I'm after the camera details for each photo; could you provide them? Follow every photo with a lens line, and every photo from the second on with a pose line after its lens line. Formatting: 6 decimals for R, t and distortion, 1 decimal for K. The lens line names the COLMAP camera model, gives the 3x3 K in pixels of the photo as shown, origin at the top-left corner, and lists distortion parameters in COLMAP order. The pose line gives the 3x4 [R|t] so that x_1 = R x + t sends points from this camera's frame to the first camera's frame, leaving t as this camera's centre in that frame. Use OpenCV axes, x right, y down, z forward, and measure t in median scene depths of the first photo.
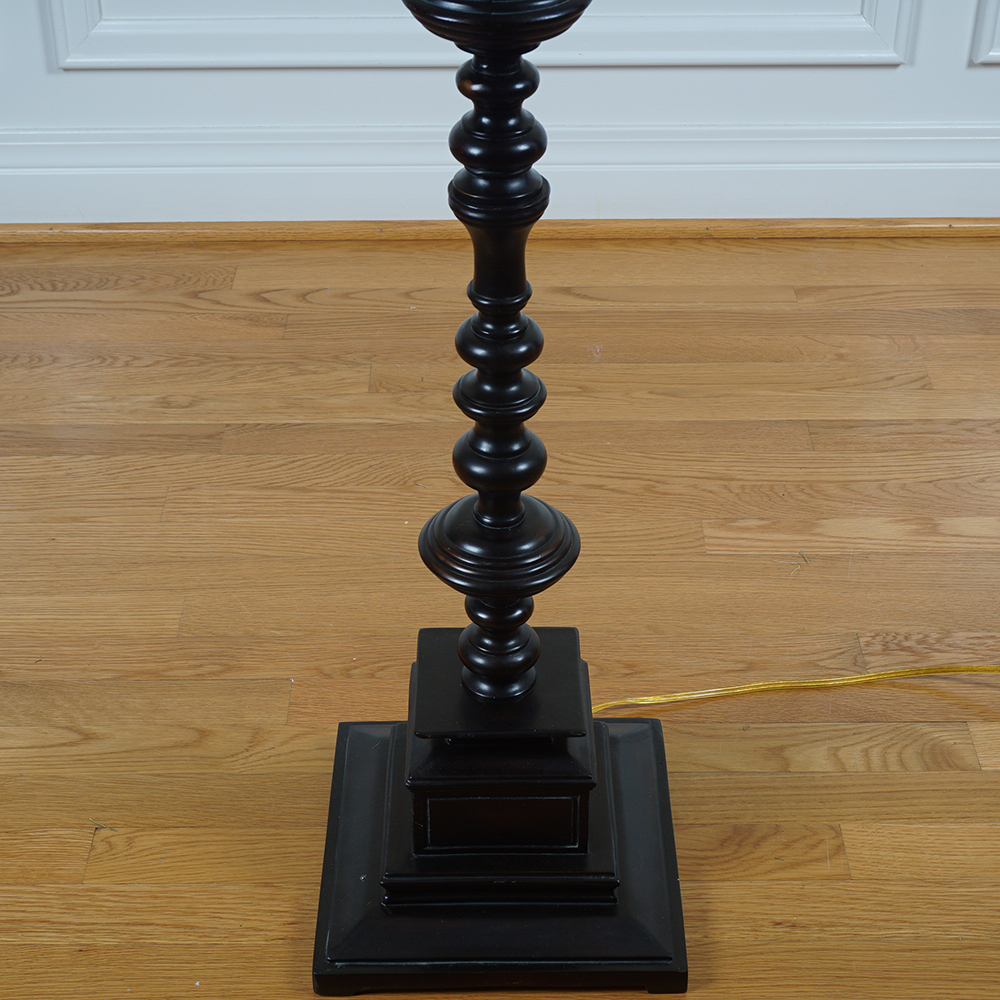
lens RADIAL K [[1828.9, 0, 500.0], [0, 1828.9, 500.0], [0, 0, 1]] dist [-0.009201, 0.038198]
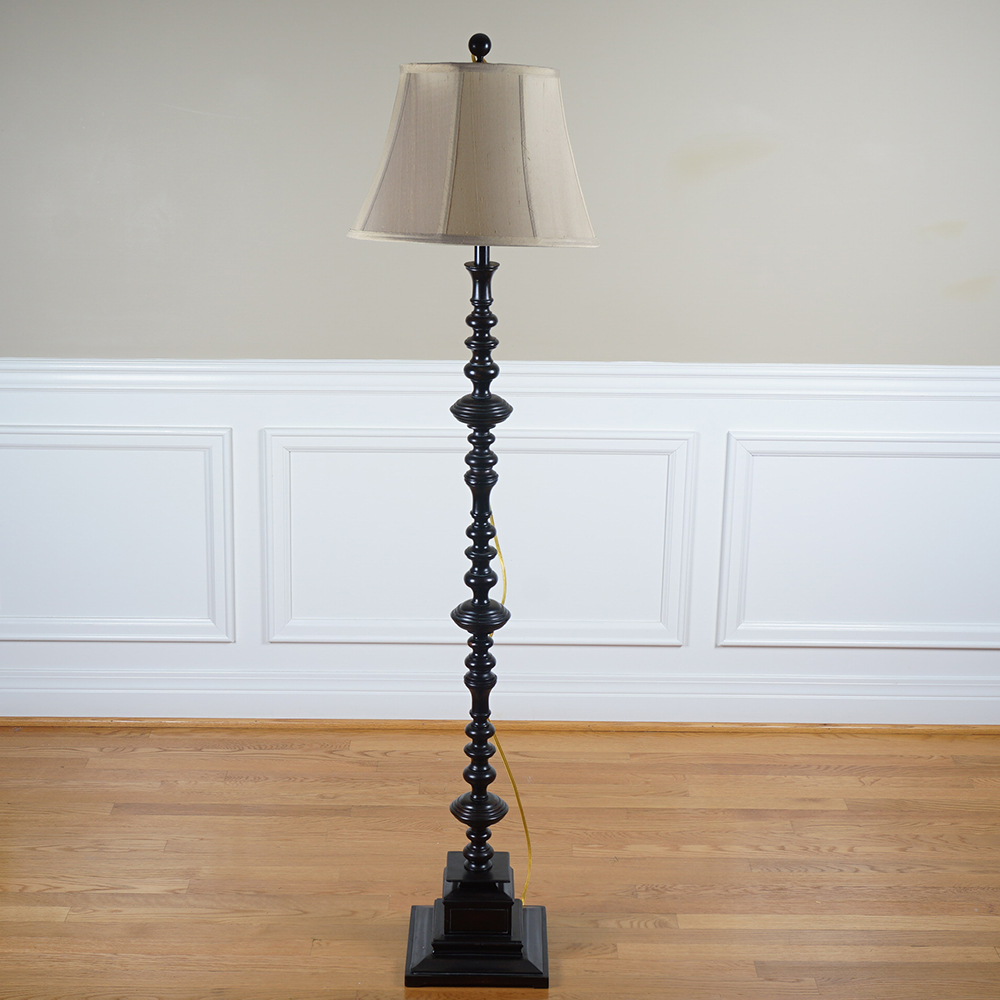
lens RADIAL K [[1828.9, 0, 500.0], [0, 1828.9, 500.0], [0, 0, 1]] dist [-0.009201, 0.038198]
pose [[0.999898, 0.014126, 0.002021, 0.013298], [-0.012774, 0.949228, -0.314329, 0.312337], [-0.006359, 0.314272, 0.949312, -1.224975]]
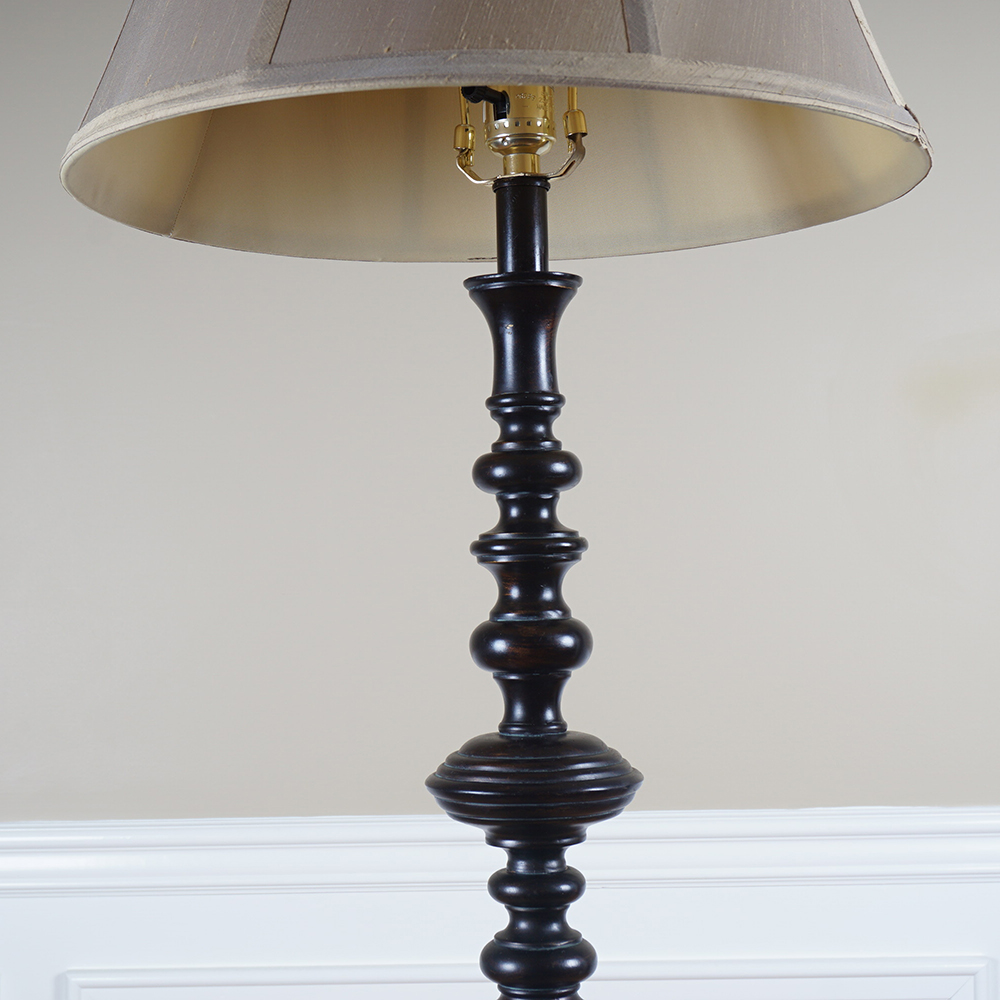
lens RADIAL K [[1828.9, 0, 500.0], [0, 1828.9, 500.0], [0, 0, 1]] dist [-0.009201, 0.038198]
pose [[0.999713, -0.015950, -0.017850, -0.001644], [0.001818, 0.794106, -0.607776, -0.081771], [0.023869, 0.607569, 0.793908, -0.013415]]
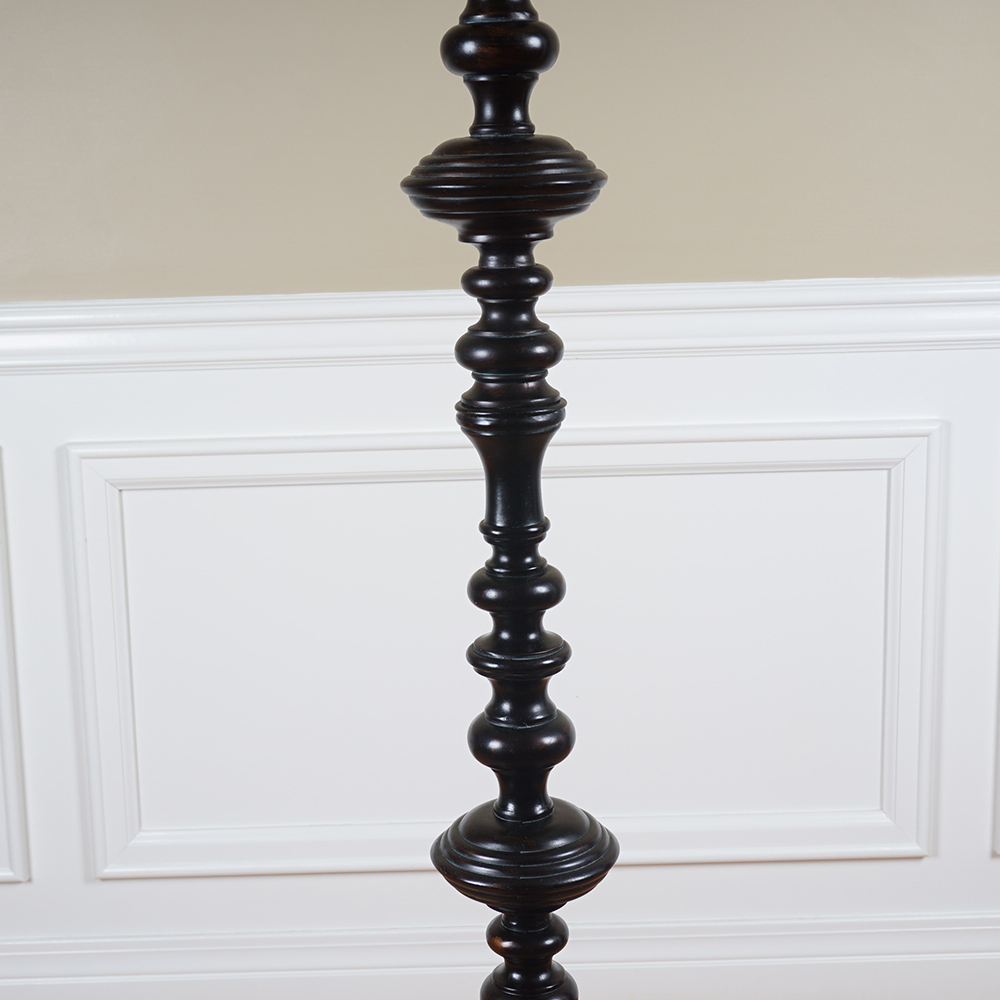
lens RADIAL K [[1828.9, 0, 500.0], [0, 1828.9, 500.0], [0, 0, 1]] dist [-0.009201, 0.038198]
pose [[0.999662, -0.023005, -0.012097, 0.000795], [0.016387, 0.919104, -0.393674, -0.031098], [0.020175, 0.393343, 0.919170, -0.017281]]
